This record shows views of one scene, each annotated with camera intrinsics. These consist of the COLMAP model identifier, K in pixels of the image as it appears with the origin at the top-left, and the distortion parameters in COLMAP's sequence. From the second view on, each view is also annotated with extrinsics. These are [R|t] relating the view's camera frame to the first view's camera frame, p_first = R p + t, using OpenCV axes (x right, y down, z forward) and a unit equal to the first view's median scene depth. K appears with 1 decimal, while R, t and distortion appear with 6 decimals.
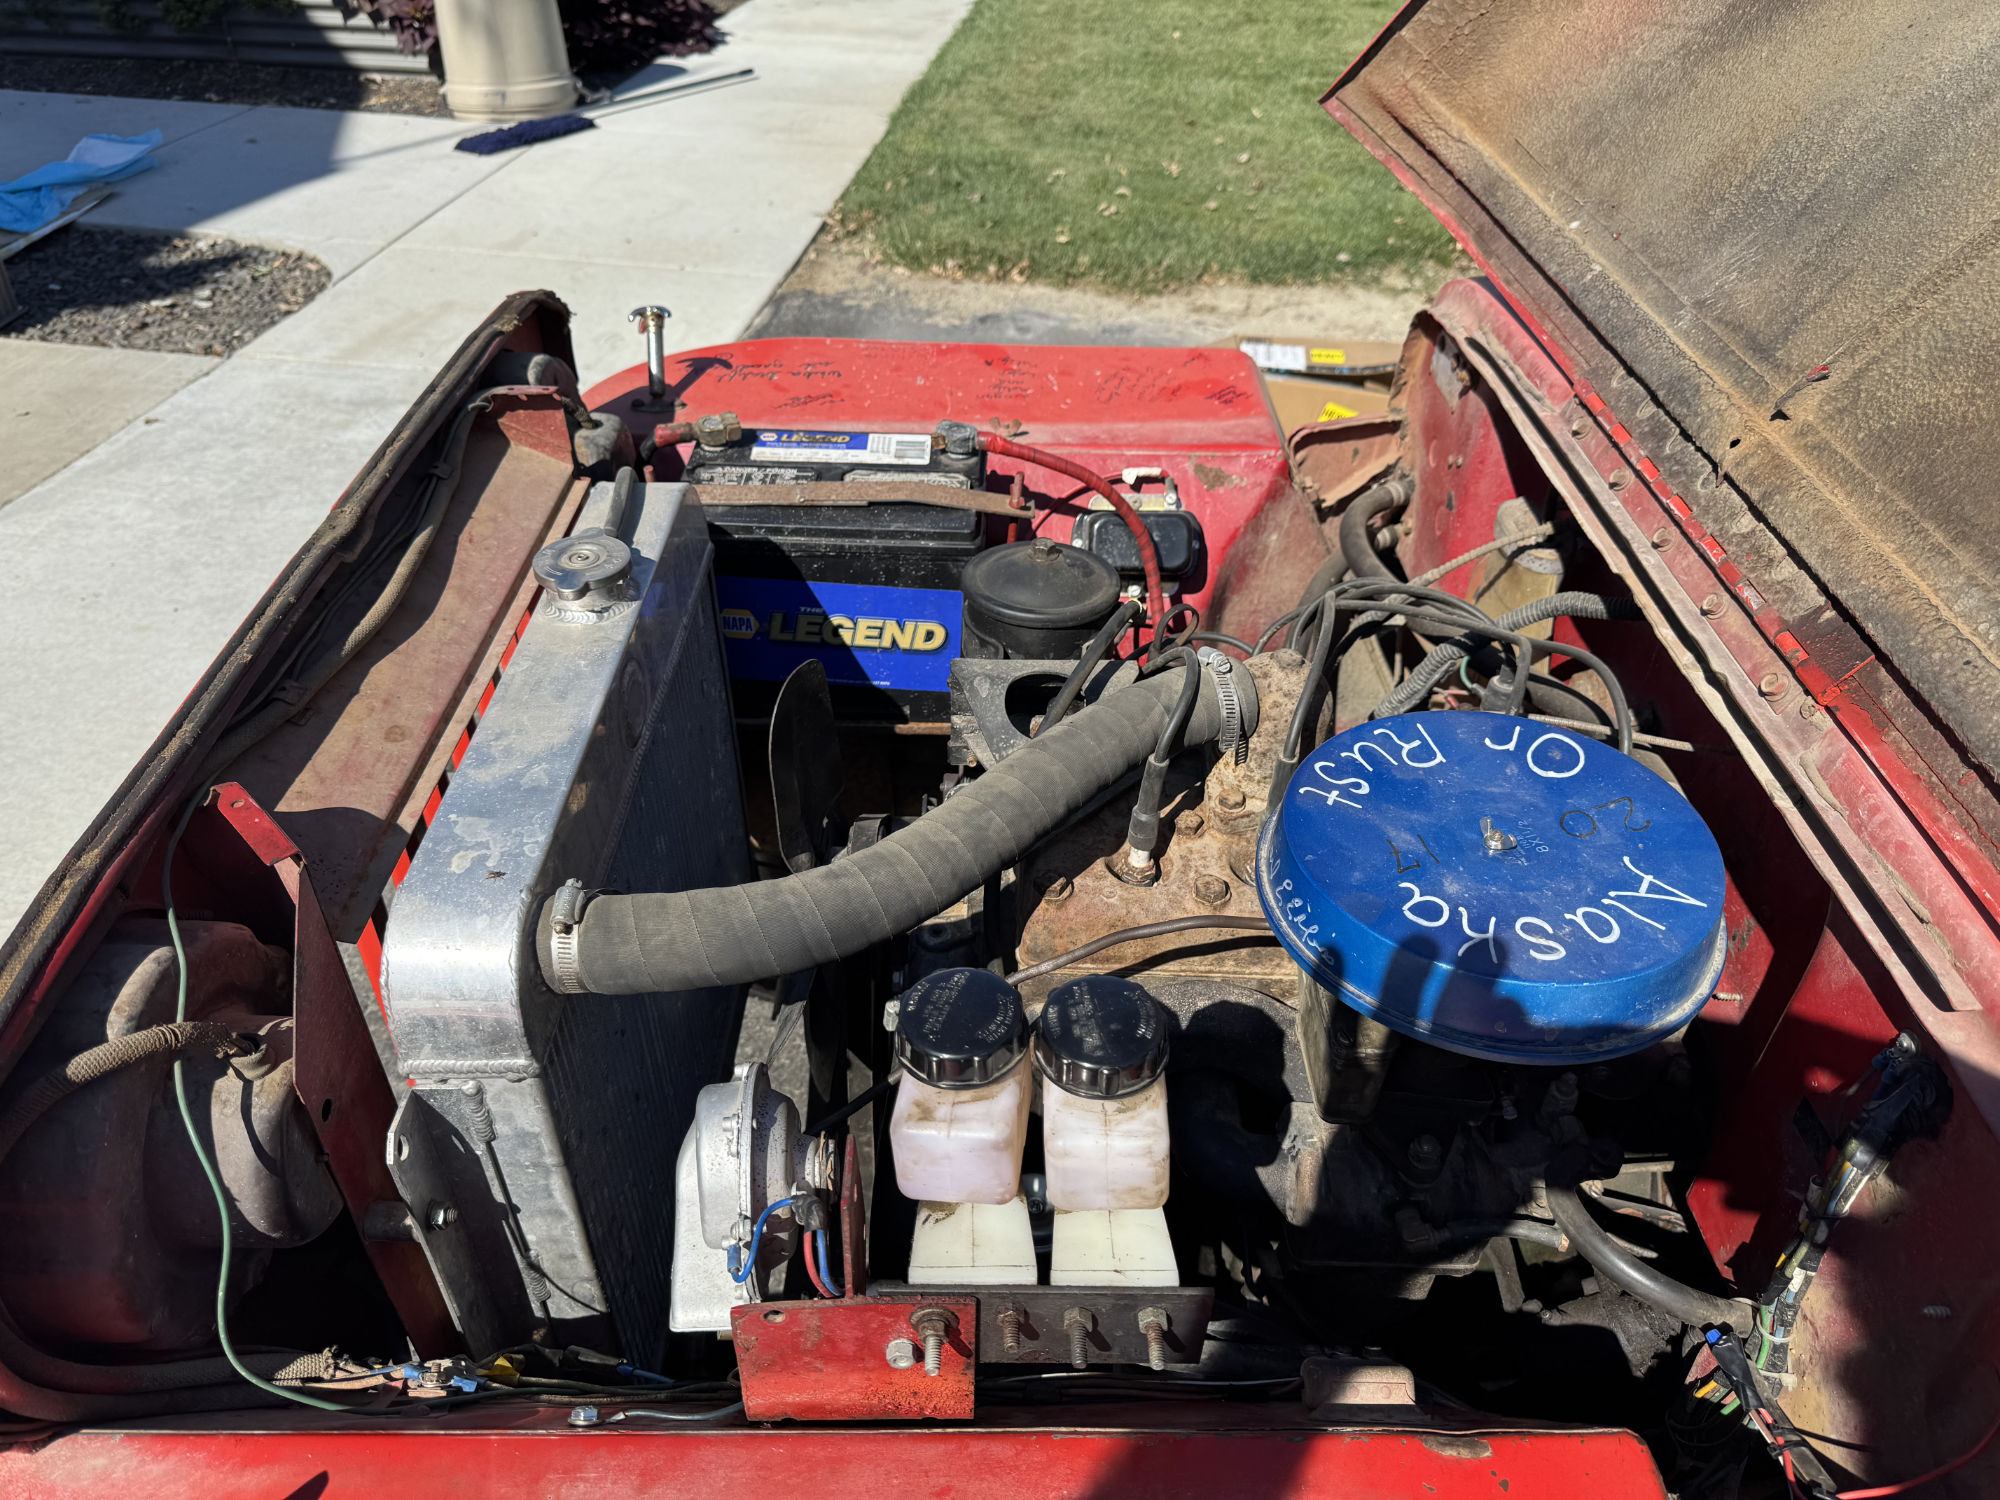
lens RADIAL K [[1397.2, 0, 993.4], [0, 1397.2, 752.3], [0, 0, 1]] dist [0.007048, -0.001082]
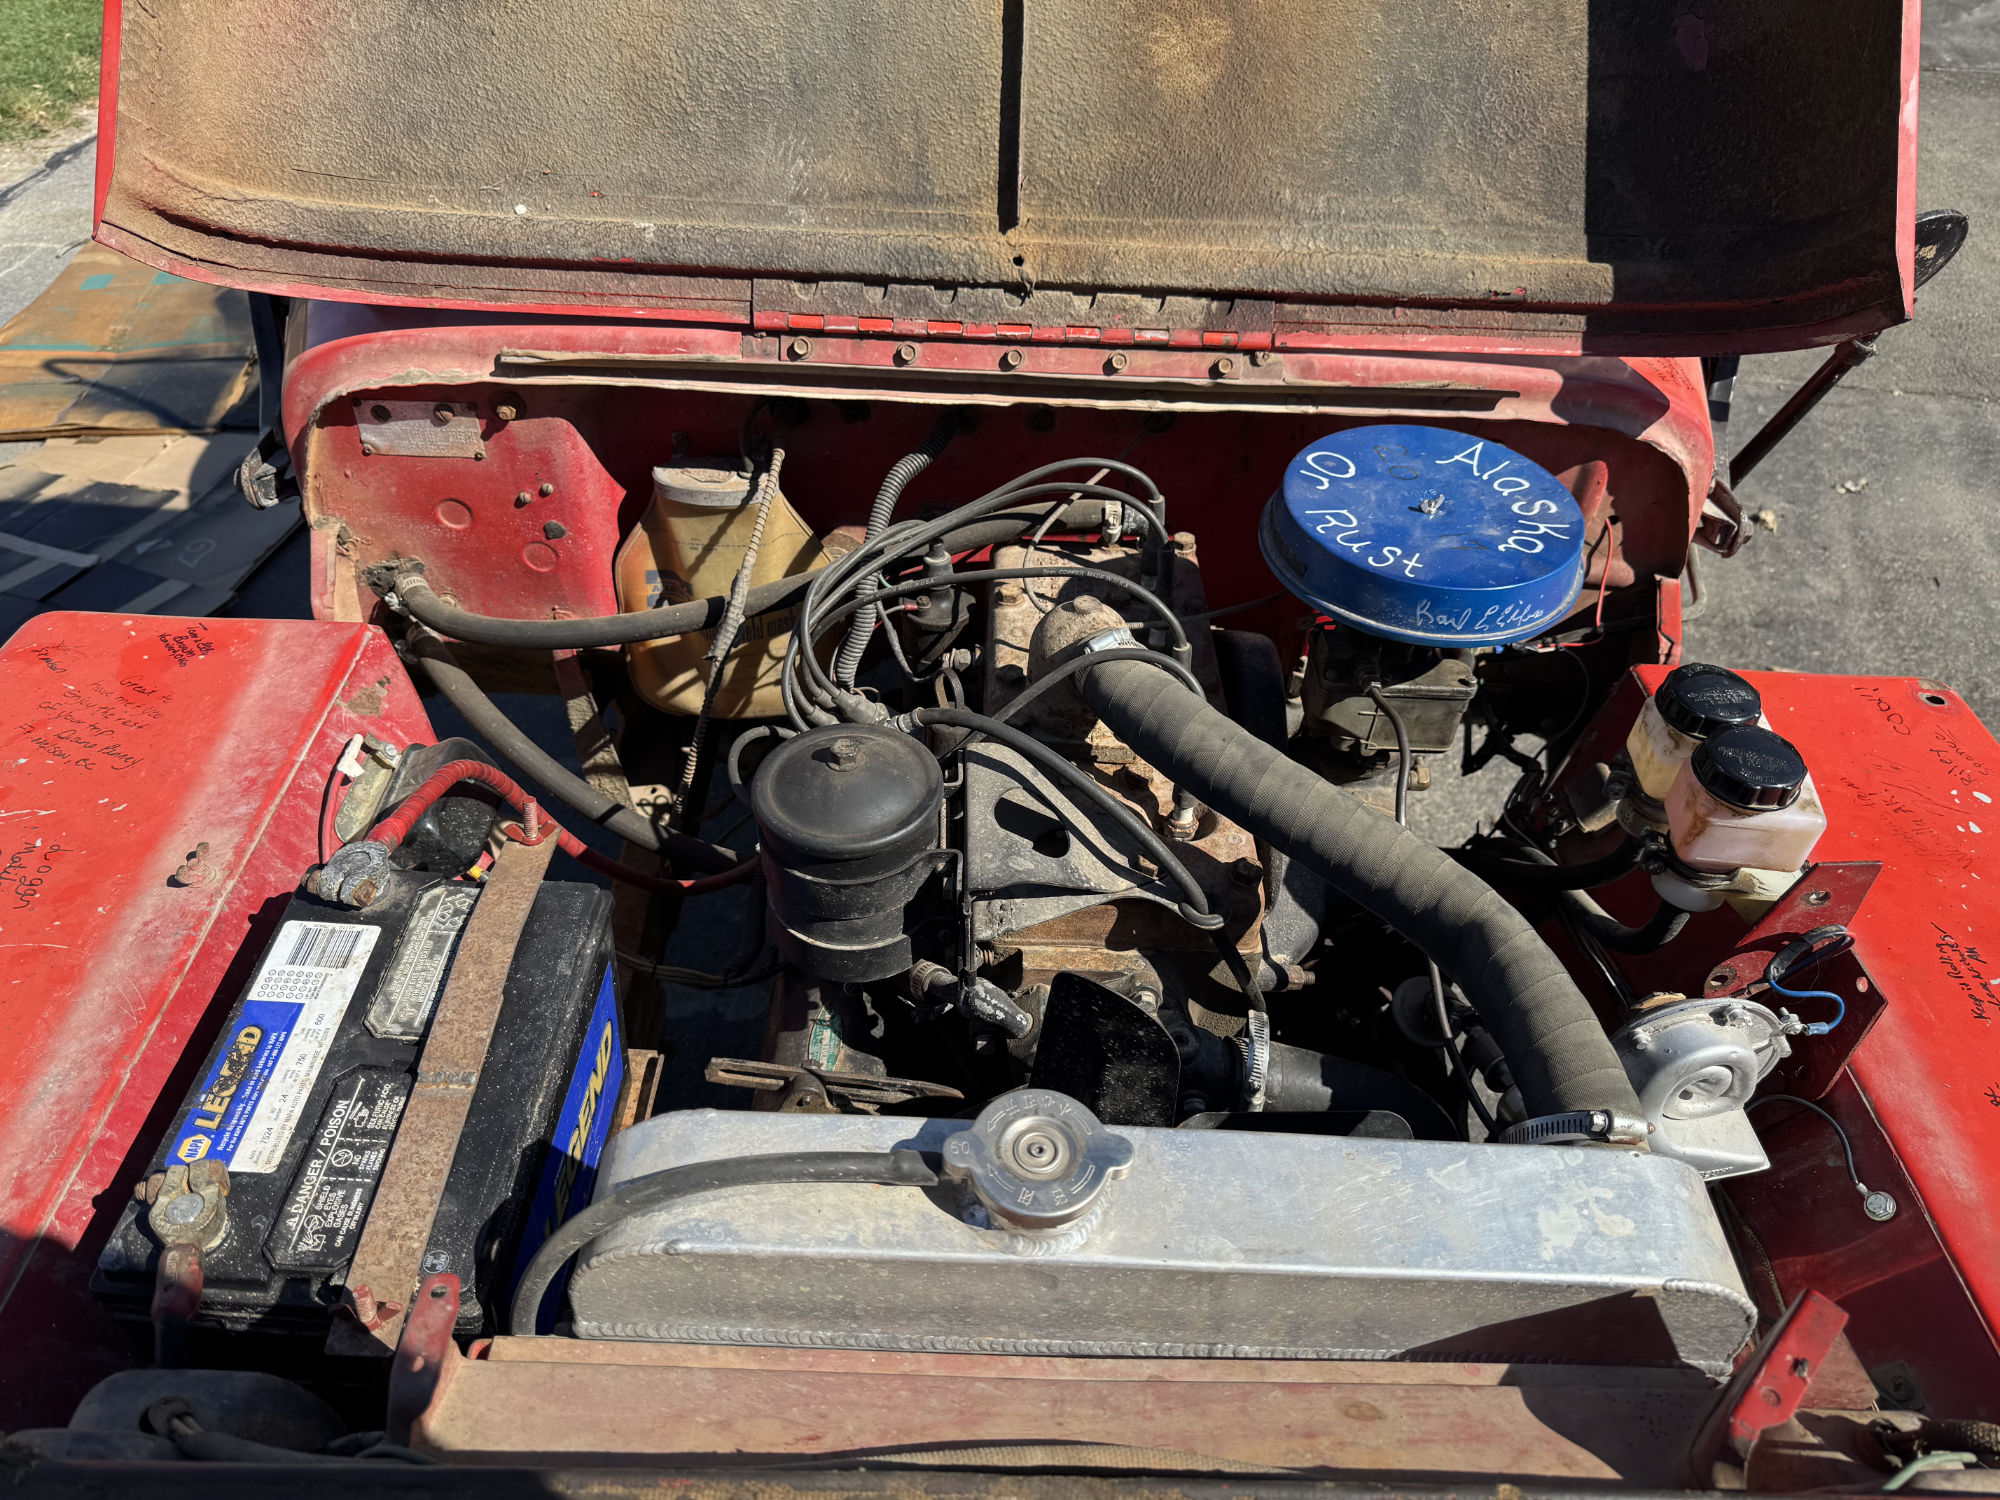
lens RADIAL K [[1397.2, 0, 993.4], [0, 1397.2, 752.3], [0, 0, 1]] dist [0.007048, -0.001082]
pose [[0.012572, -0.657993, 0.752919, -0.472394], [0.590633, 0.612470, 0.525389, -0.431057], [-0.806842, 0.438094, 0.396332, 0.509459]]
